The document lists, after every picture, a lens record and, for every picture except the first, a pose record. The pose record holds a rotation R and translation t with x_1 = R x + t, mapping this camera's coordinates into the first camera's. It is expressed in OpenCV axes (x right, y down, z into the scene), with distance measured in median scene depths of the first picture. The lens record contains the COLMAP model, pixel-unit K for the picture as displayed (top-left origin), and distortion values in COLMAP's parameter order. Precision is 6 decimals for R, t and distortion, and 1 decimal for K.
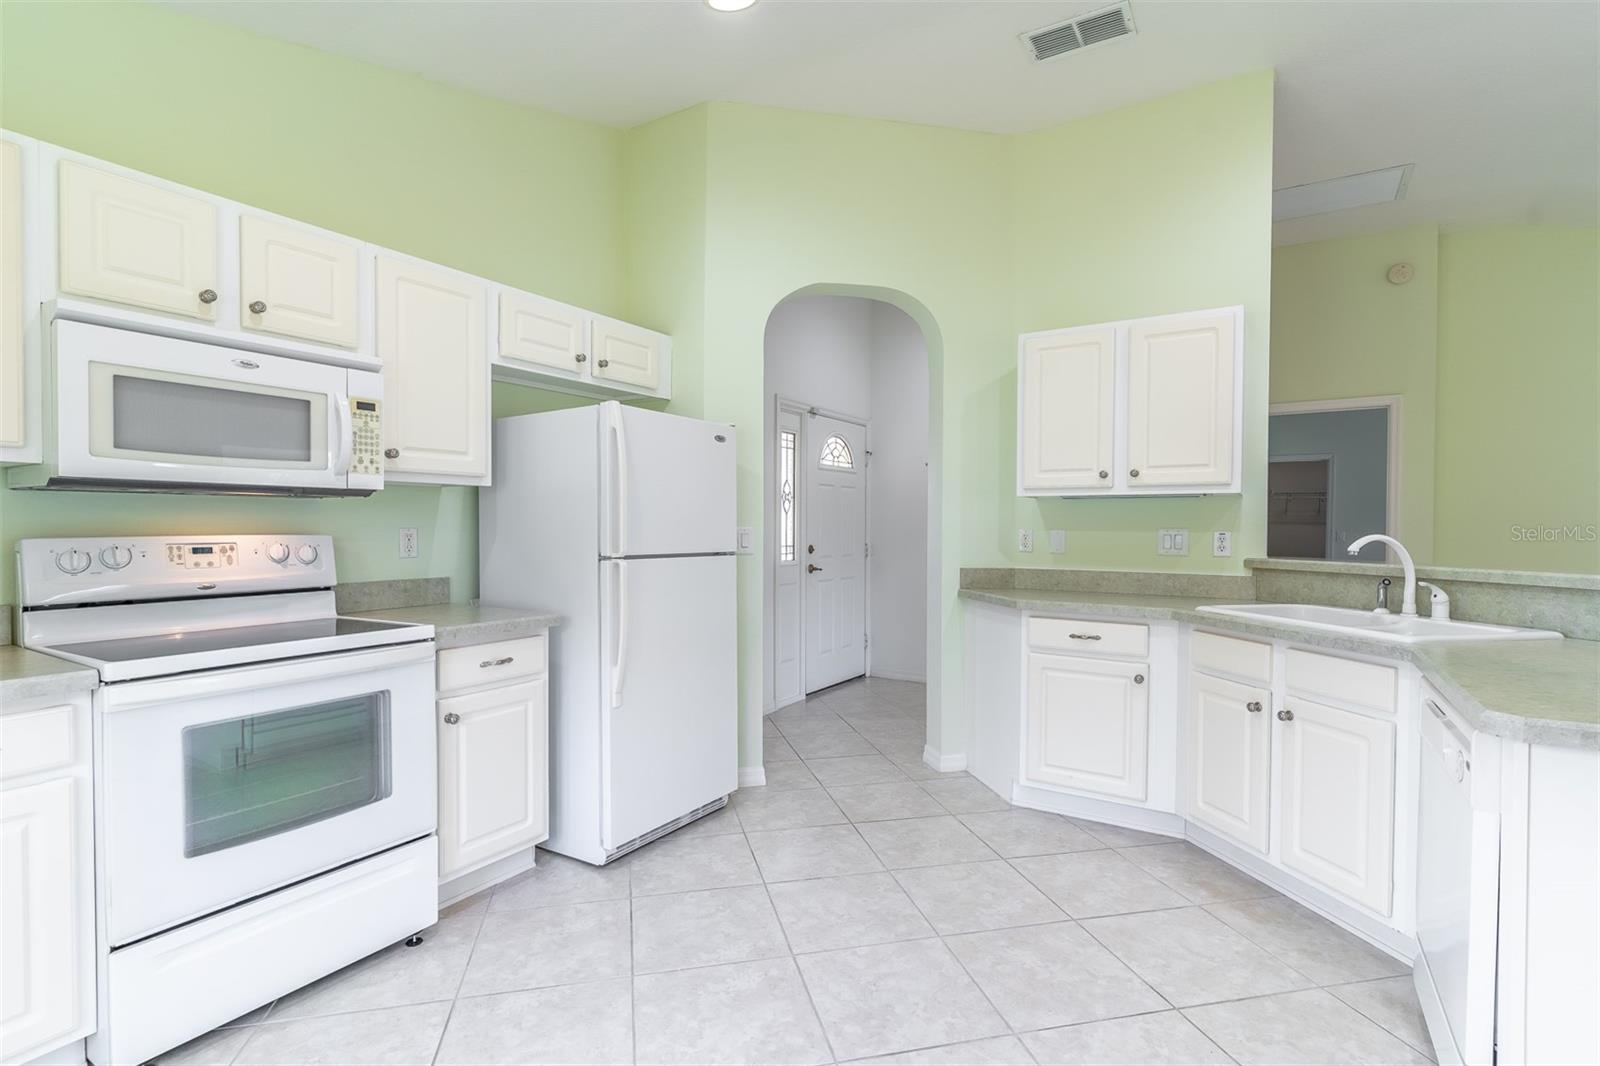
lens RADIAL K [[764.1, 0, 799.2], [0, 764.1, 539.6], [0, 0, 1]] dist [0.002201, 0.001064]
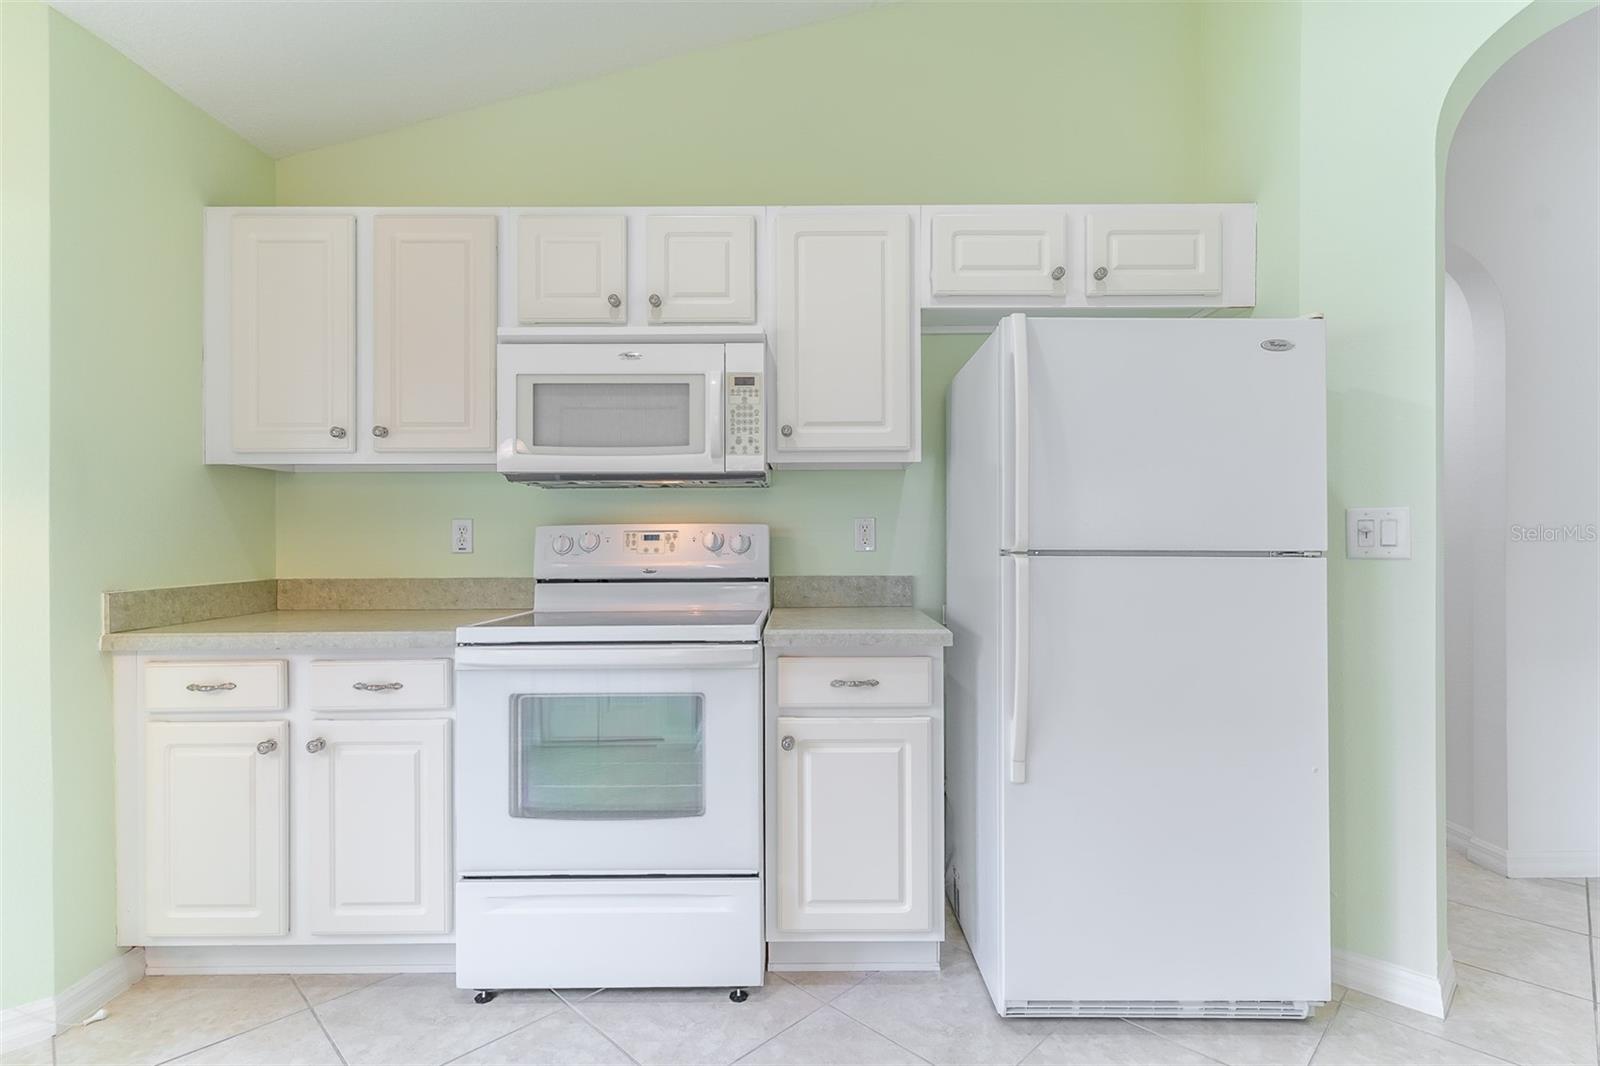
lens RADIAL K [[764.1, 0, 799.1], [0, 764.1, 537.7], [0, 0, 1]] dist [0.002201, 0.001064]
pose [[0.533803, -0.004925, -0.845594, 0.194006], [-0.011135, 0.999855, -0.012853, 0.019738], [0.845535, 0.016277, 0.533671, 0.451961]]
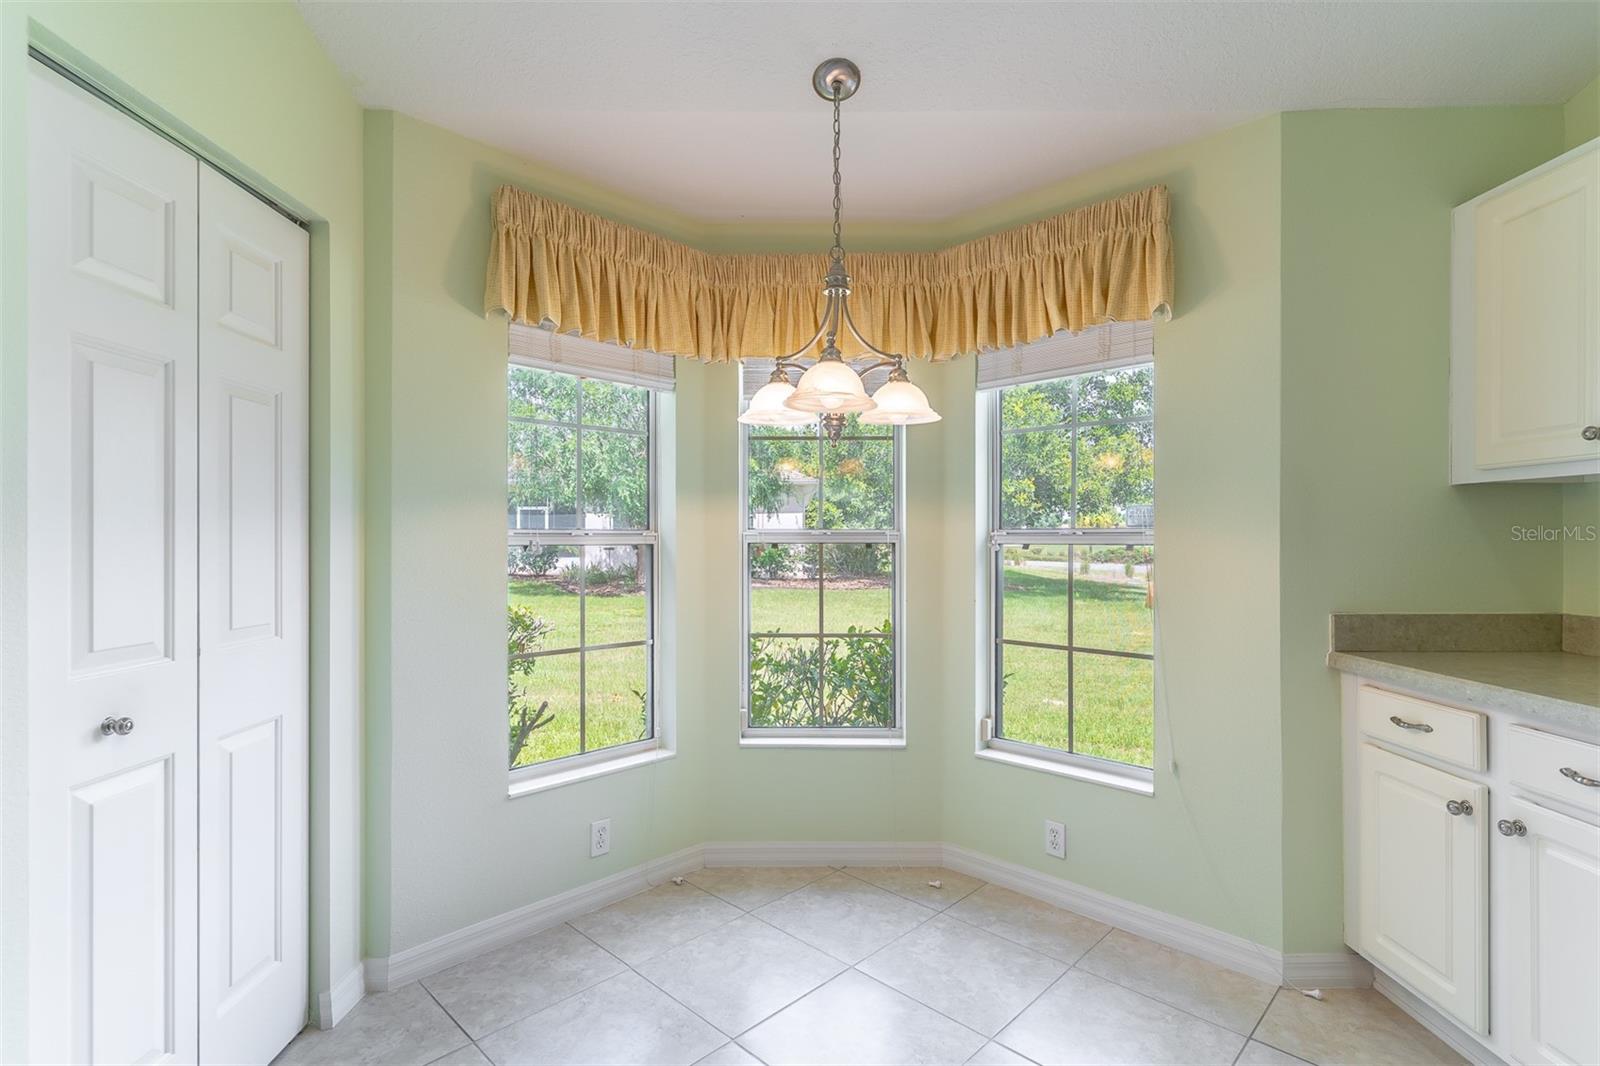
lens RADIAL K [[764.1, 0, 793.8], [0, 764.1, 536.3], [0, 0, 1]] dist [0.002201, 0.001064]
pose [[-0.846638, -0.002663, -0.532162, 0.131577], [-0.012180, 0.999823, 0.014374, -0.011642], [0.532029, 0.018651, -0.846520, 0.636188]]
